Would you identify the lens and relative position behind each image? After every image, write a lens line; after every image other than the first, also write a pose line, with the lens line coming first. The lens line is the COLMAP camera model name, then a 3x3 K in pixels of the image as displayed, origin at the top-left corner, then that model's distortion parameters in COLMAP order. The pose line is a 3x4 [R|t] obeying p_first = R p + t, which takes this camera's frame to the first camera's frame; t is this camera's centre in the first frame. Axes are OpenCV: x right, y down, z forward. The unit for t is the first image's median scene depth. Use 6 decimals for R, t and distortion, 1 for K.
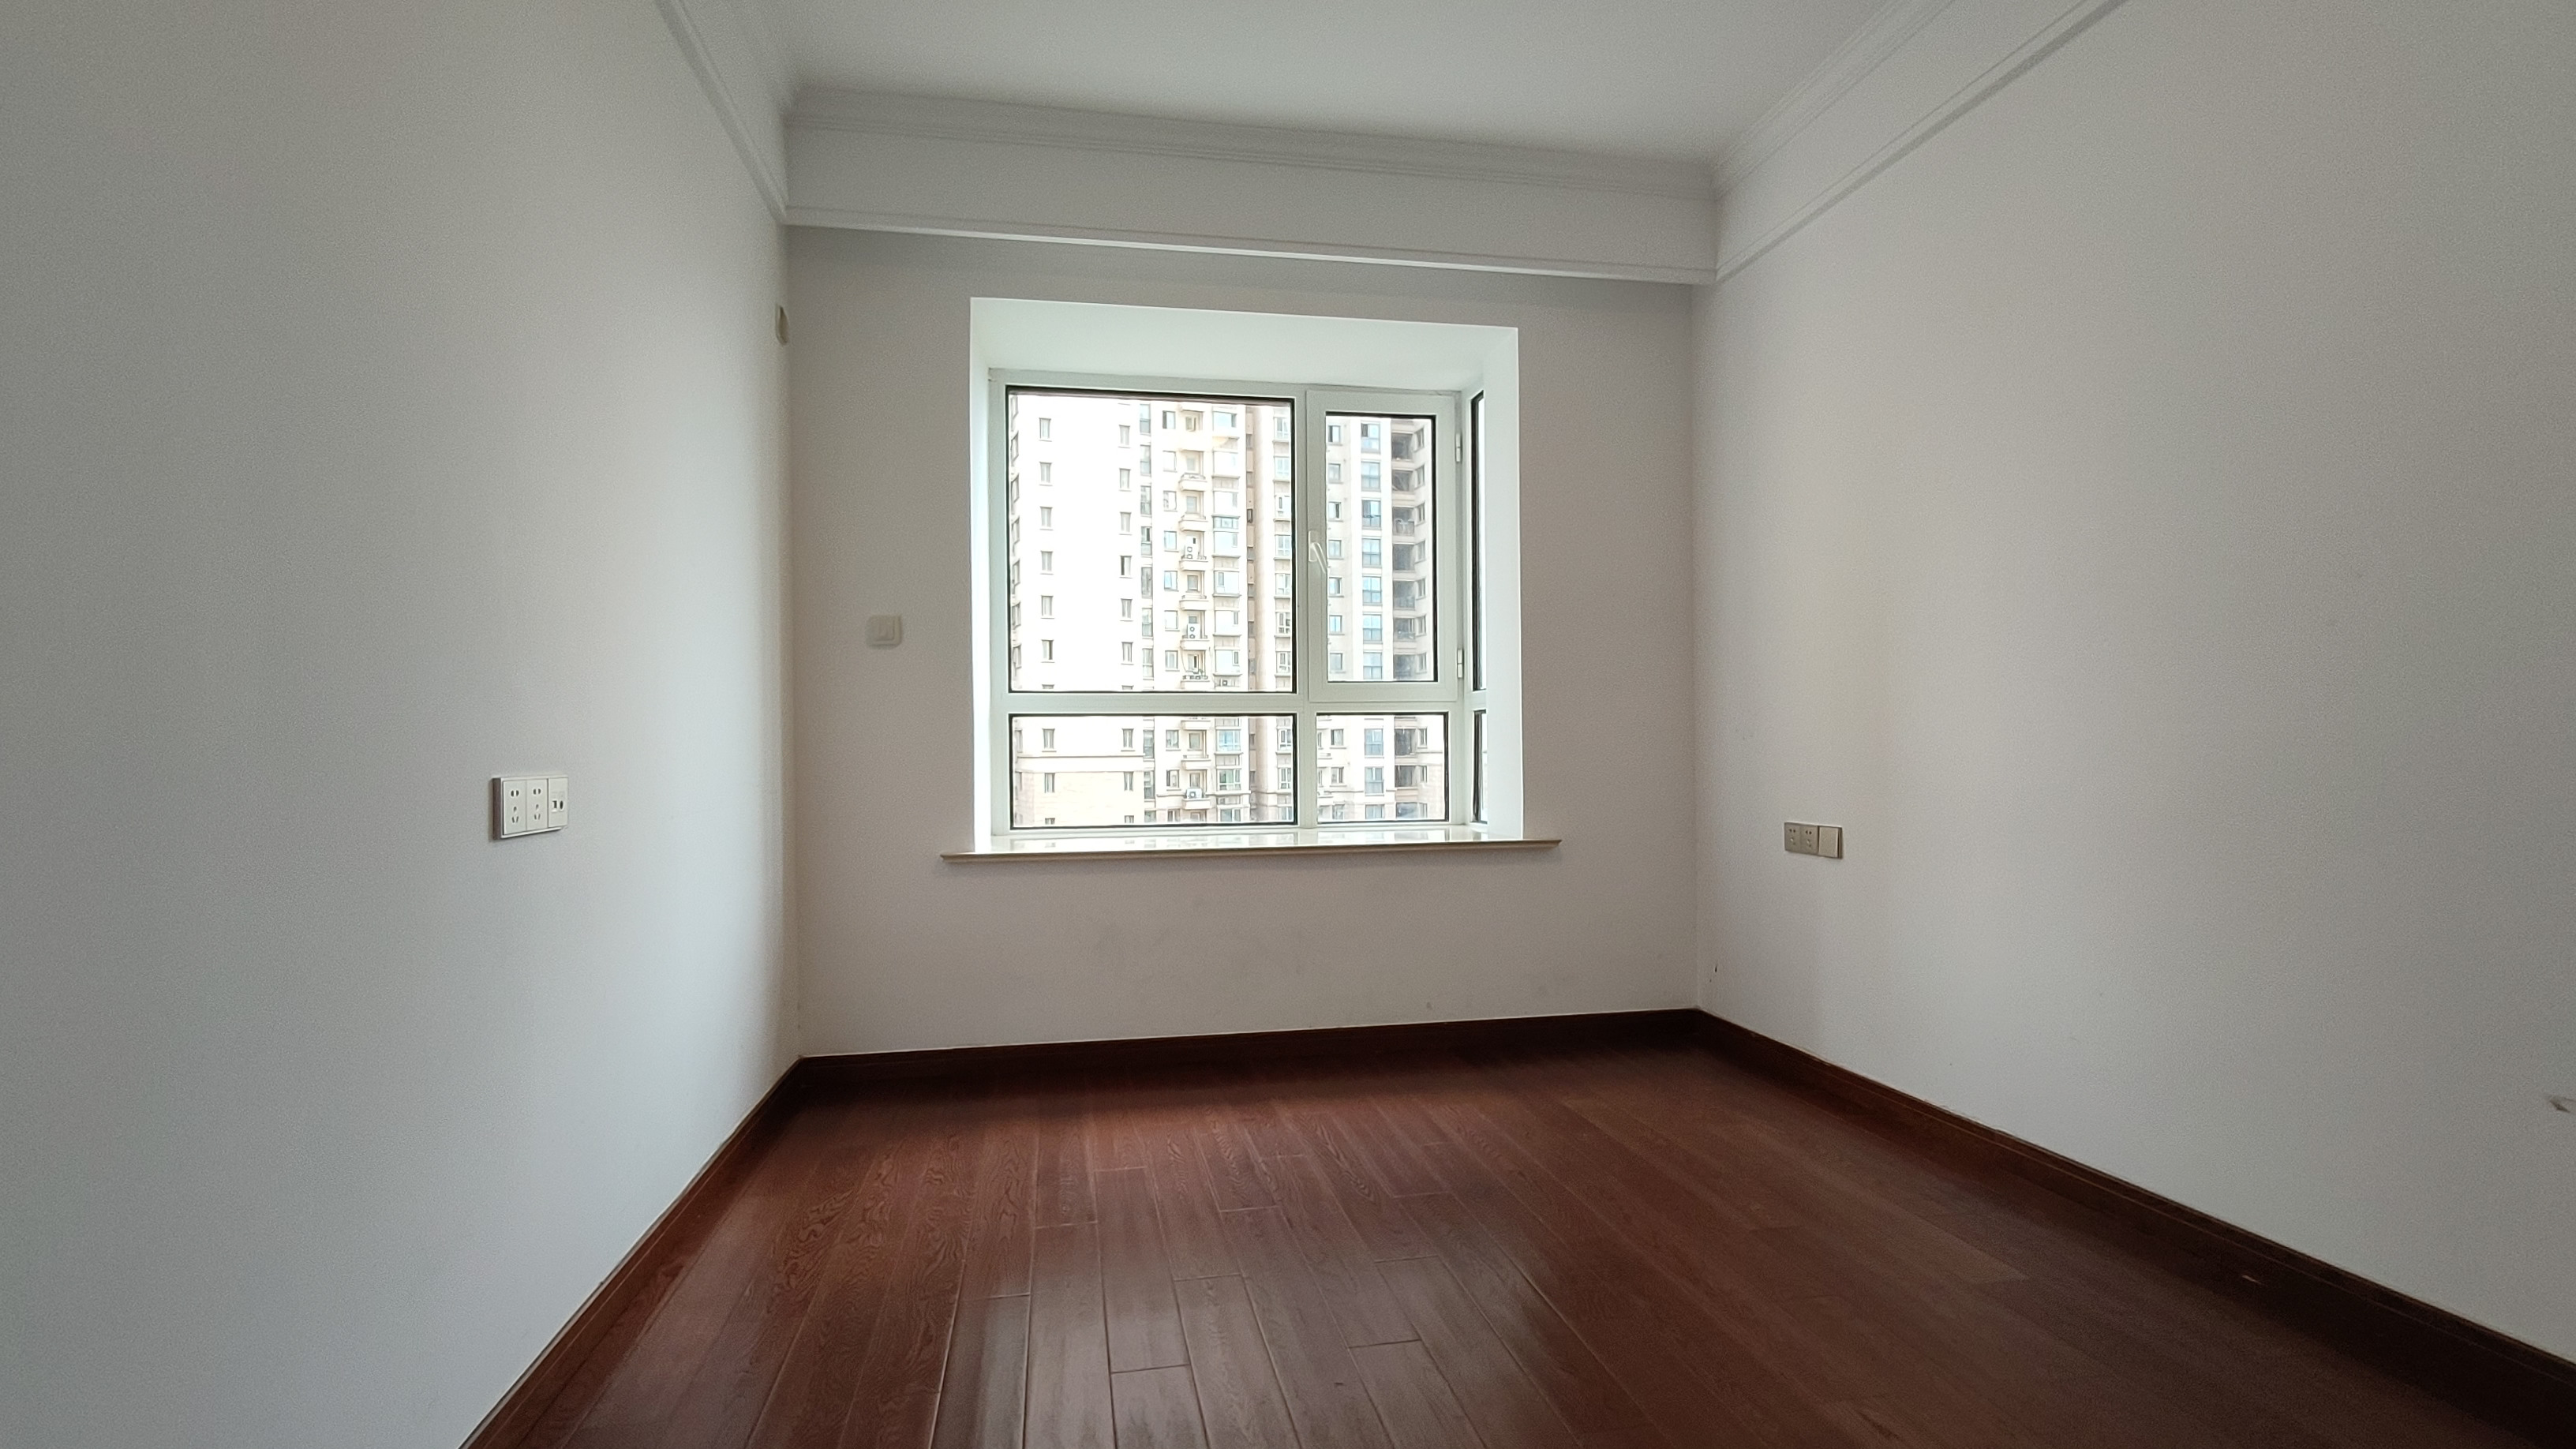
lens RADIAL K [[1227.0, 0, 1340.8], [0, 1227.0, 723.1], [0, 0, 1]] dist [-0.000415, 0.000036]
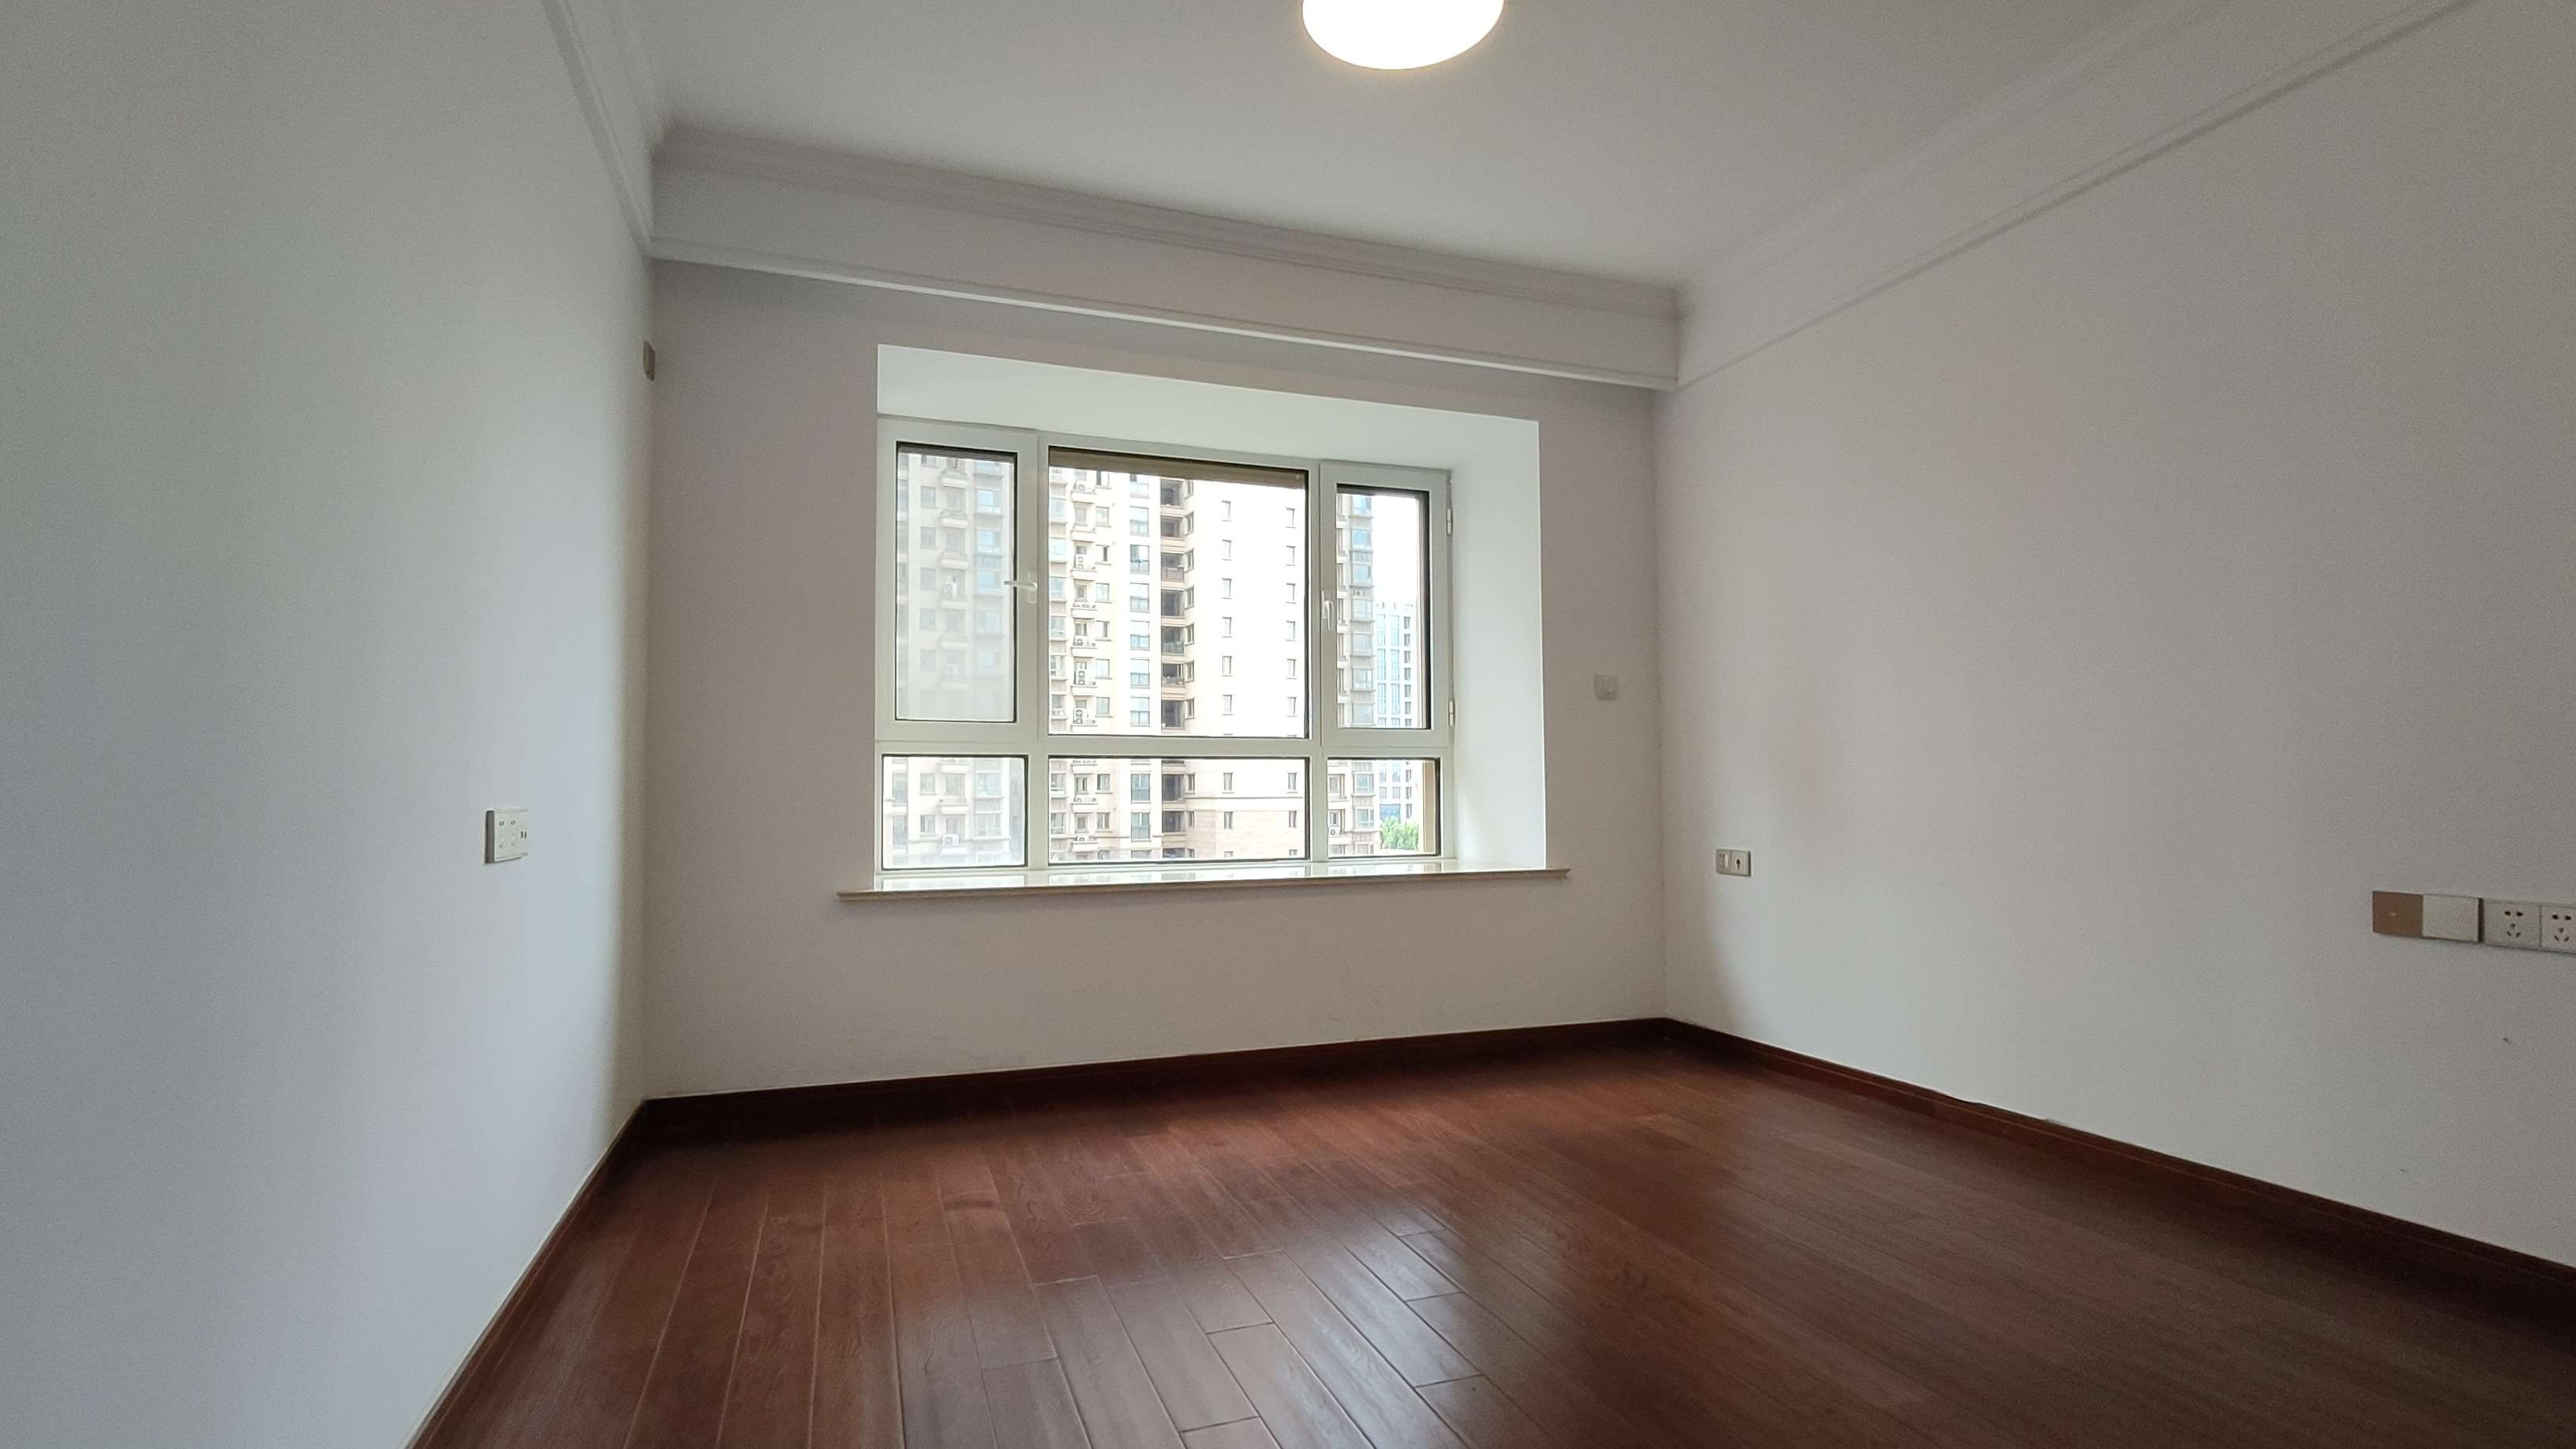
lens RADIAL K [[1226.2, 0, 1288.0], [0, 1226.2, 724.5], [0, 0, 1]] dist [-0.023088, -0.000110]
pose [[0.989113, 0.013506, 0.146537, -0.098199], [-0.008240, 0.999300, -0.036479, 0.001734], [-0.146927, 0.034874, 0.988532, -0.034838]]
